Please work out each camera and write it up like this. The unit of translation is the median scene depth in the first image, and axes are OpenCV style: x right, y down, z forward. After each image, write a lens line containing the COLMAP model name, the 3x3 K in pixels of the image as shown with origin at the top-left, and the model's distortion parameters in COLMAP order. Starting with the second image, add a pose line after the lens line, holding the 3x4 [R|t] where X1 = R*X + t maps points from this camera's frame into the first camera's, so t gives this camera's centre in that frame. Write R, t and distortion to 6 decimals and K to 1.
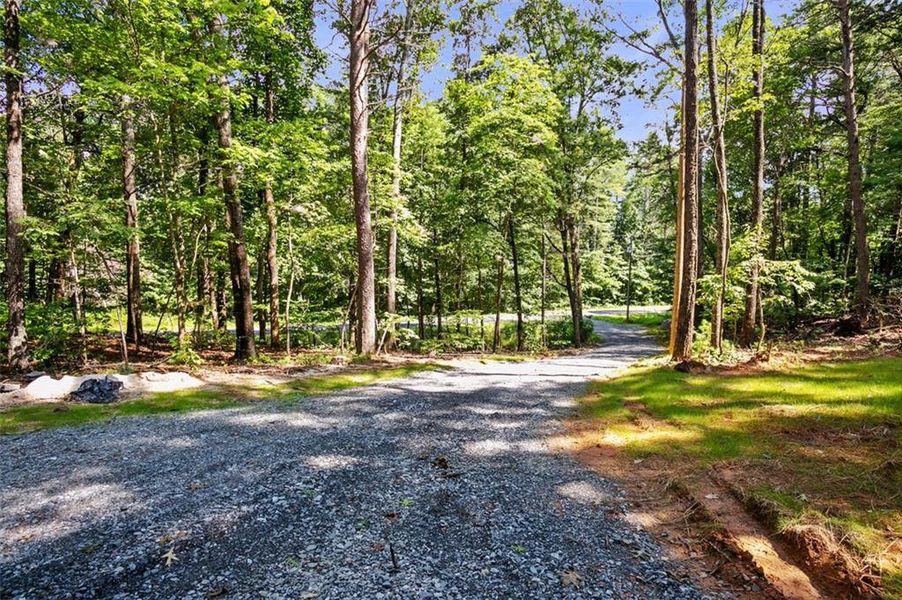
lens RADIAL K [[465.7, 0, 451.0], [0, 465.7, 300.0], [0, 0, 1]] dist [-0.052882, 0.028787]
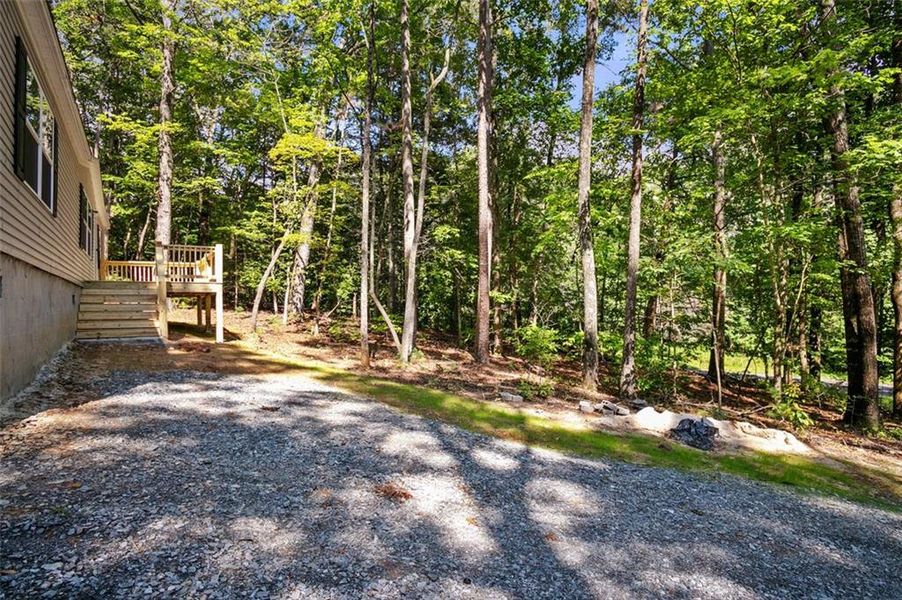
lens RADIAL K [[465.7, 0, 451.0], [0, 465.7, 300.0], [0, 0, 1]] dist [-0.052882, 0.028787]
pose [[0.450883, -0.007362, -0.892553, -0.128181], [-0.068533, 0.996729, -0.042842, -0.000923], [0.889948, 0.080486, 0.448903, 0.083755]]
